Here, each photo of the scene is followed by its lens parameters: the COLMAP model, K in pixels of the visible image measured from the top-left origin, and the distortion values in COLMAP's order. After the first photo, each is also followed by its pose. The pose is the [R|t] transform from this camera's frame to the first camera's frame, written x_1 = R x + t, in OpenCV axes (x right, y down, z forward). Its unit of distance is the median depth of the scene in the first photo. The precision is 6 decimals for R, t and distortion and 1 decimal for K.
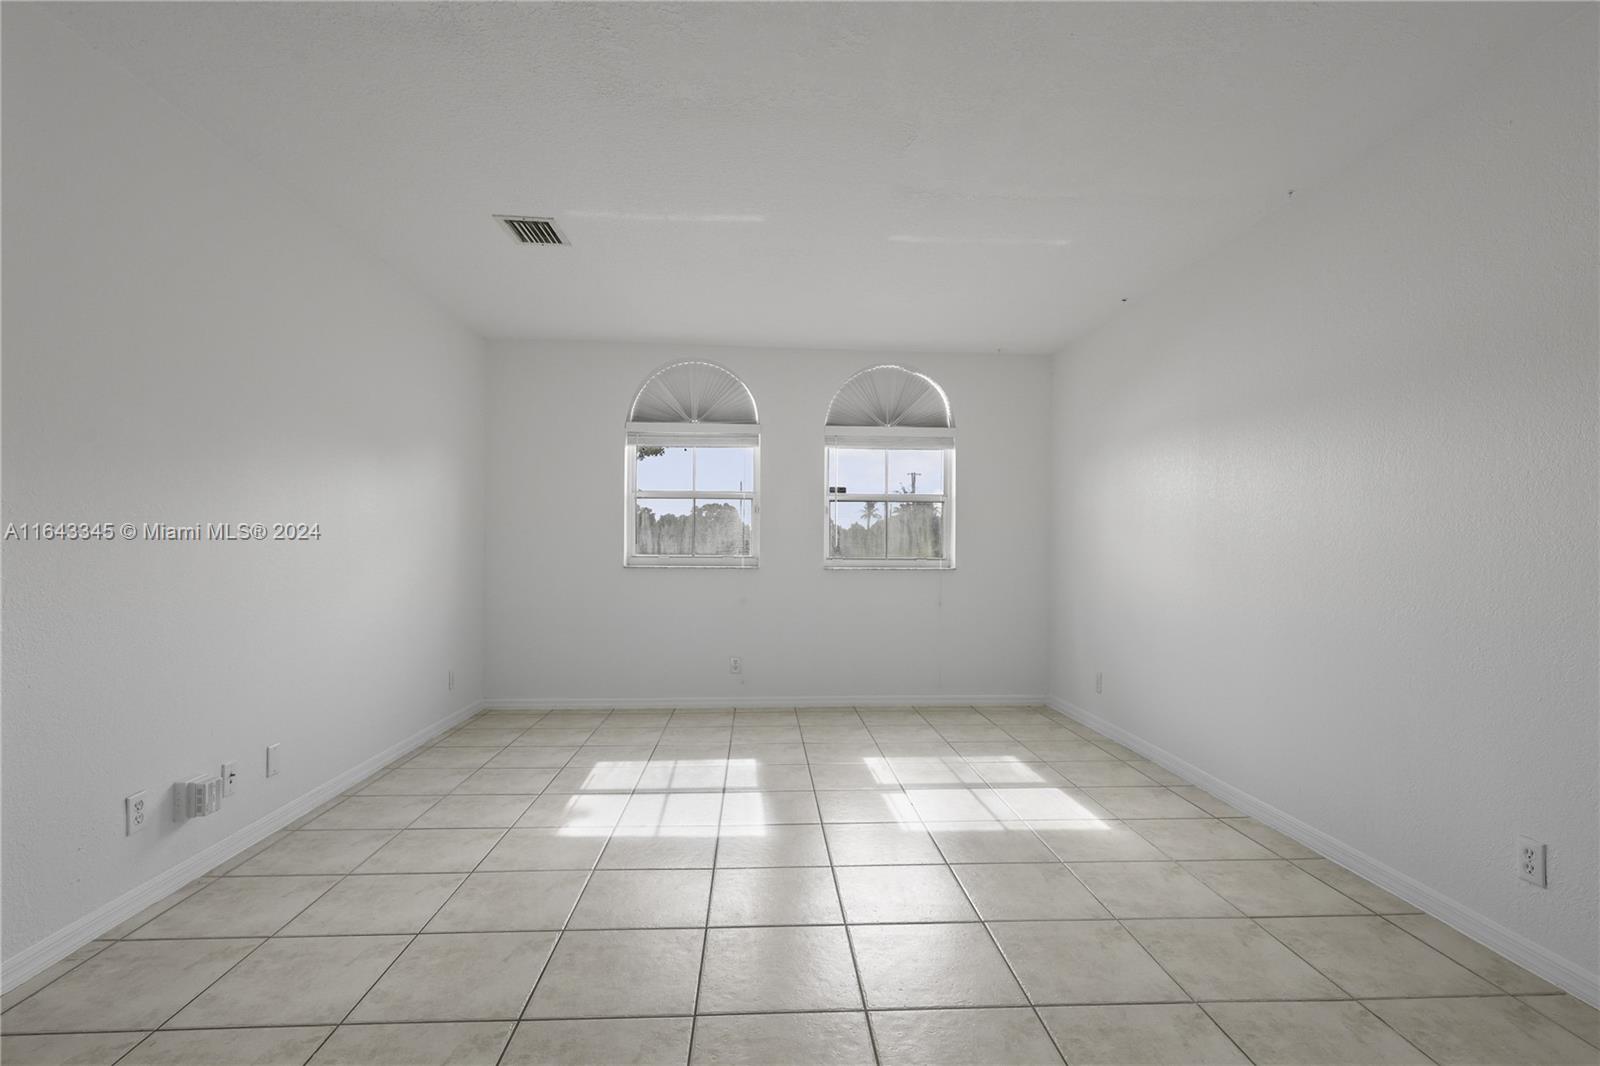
lens RADIAL K [[771.5, 0, 797.2], [0, 771.5, 538.3], [0, 0, 1]] dist [-0.004953, -0.000327]
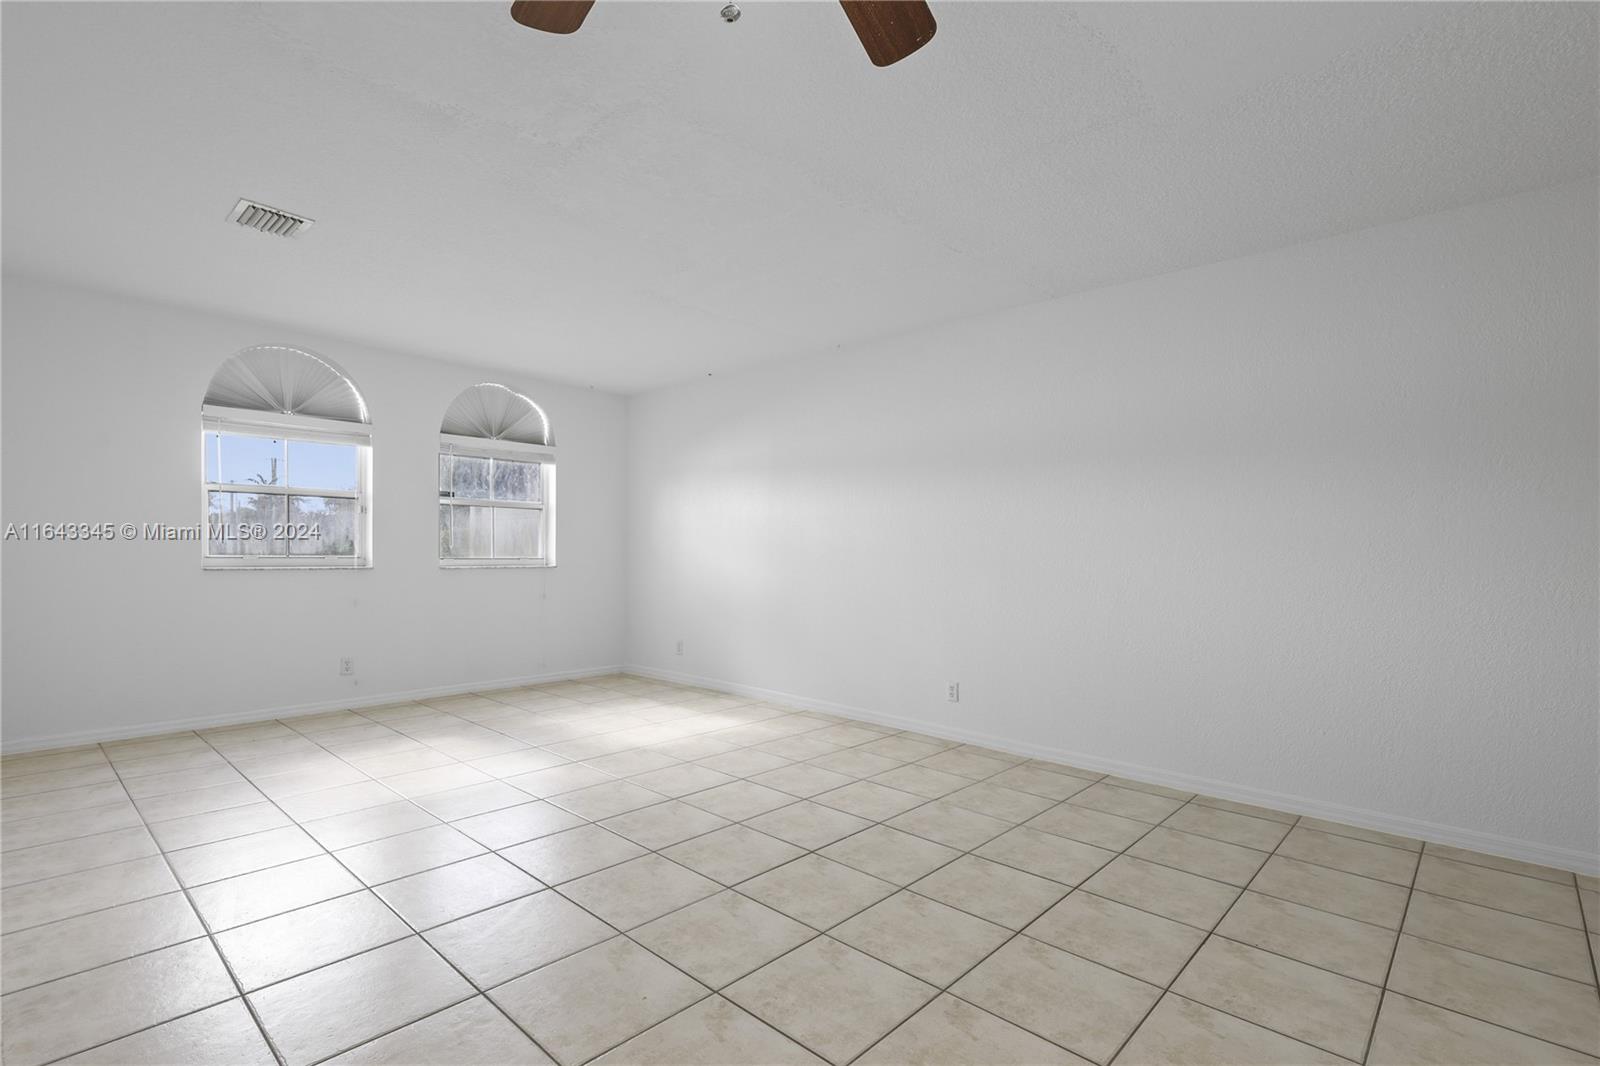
lens RADIAL K [[744.2, 0, 802.8], [0, 744.2, 553.2], [0, 0, 1]] dist [0.001604, 0.000541]
pose [[0.720455, -0.001499, 0.693500, -0.311619], [-0.007326, 0.999925, 0.009772, 0.005374], [-0.693463, -0.012121, 0.720391, -0.083707]]
